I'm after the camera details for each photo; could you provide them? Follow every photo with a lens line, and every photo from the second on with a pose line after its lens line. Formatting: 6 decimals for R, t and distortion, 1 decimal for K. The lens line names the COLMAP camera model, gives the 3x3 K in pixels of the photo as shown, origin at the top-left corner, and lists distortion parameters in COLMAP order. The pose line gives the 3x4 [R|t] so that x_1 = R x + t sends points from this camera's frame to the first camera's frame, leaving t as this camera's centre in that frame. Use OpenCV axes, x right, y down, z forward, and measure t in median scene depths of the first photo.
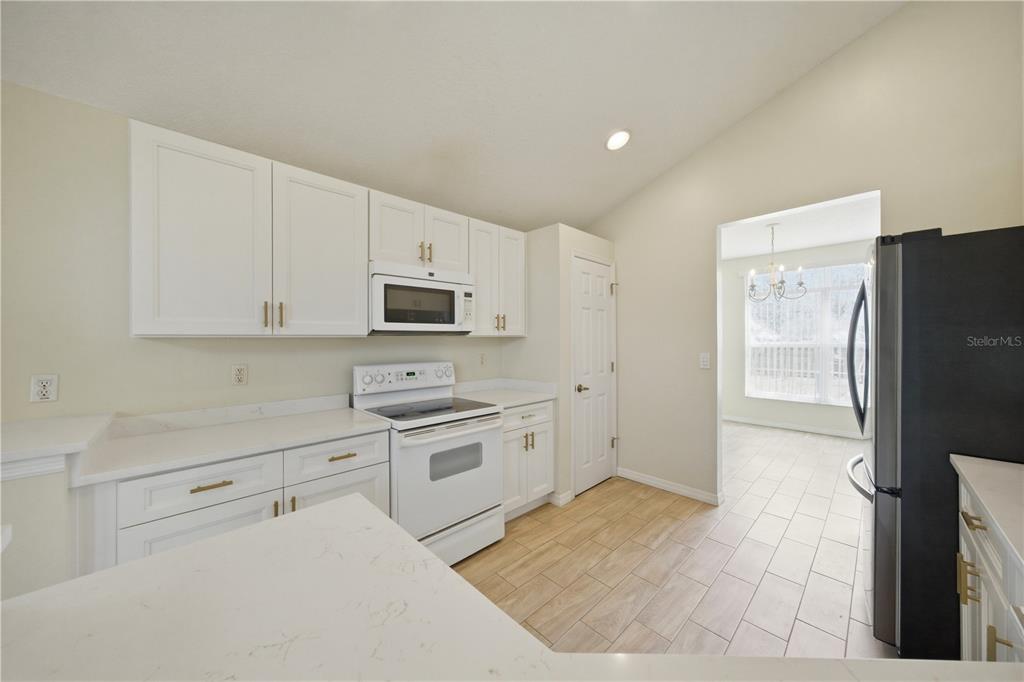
lens RADIAL K [[364.8, 0, 511.1], [0, 364.8, 337.5], [0, 0, 1]] dist [0.000076, 0.000008]
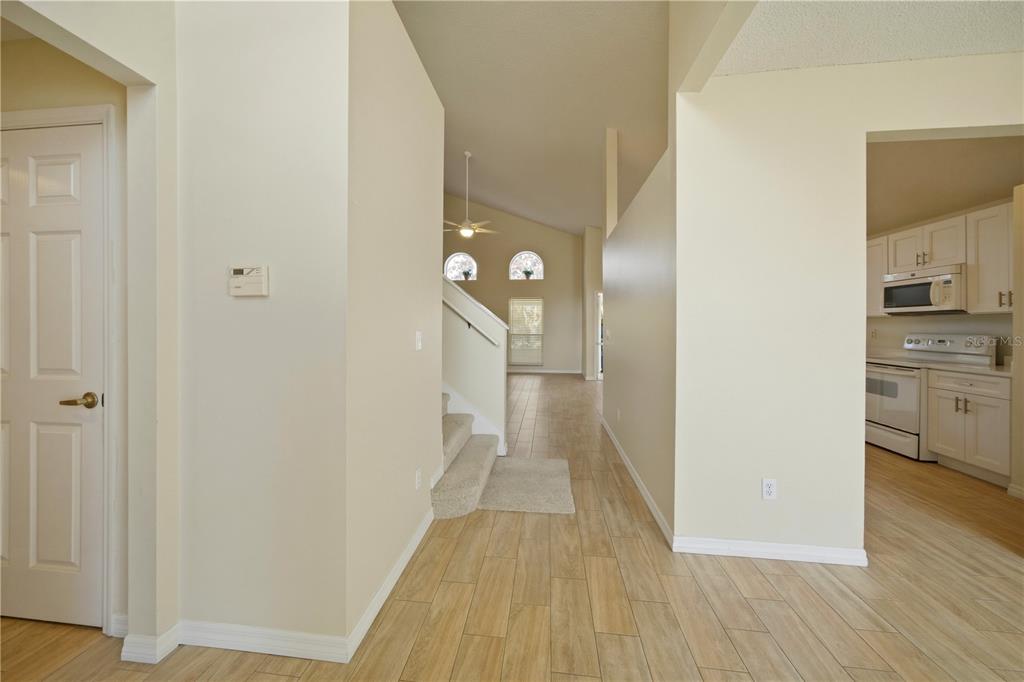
lens RADIAL K [[423.6, 0, 505.4], [0, 423.6, 338.1], [0, 0, 1]] dist [-0.000846, 0.000037]
pose [[-0.744255, 0.024951, -0.667430, 2.074138], [0.007887, 0.999561, 0.028574, 0.027204], [0.667850, 0.016002, -0.744124, 1.078733]]
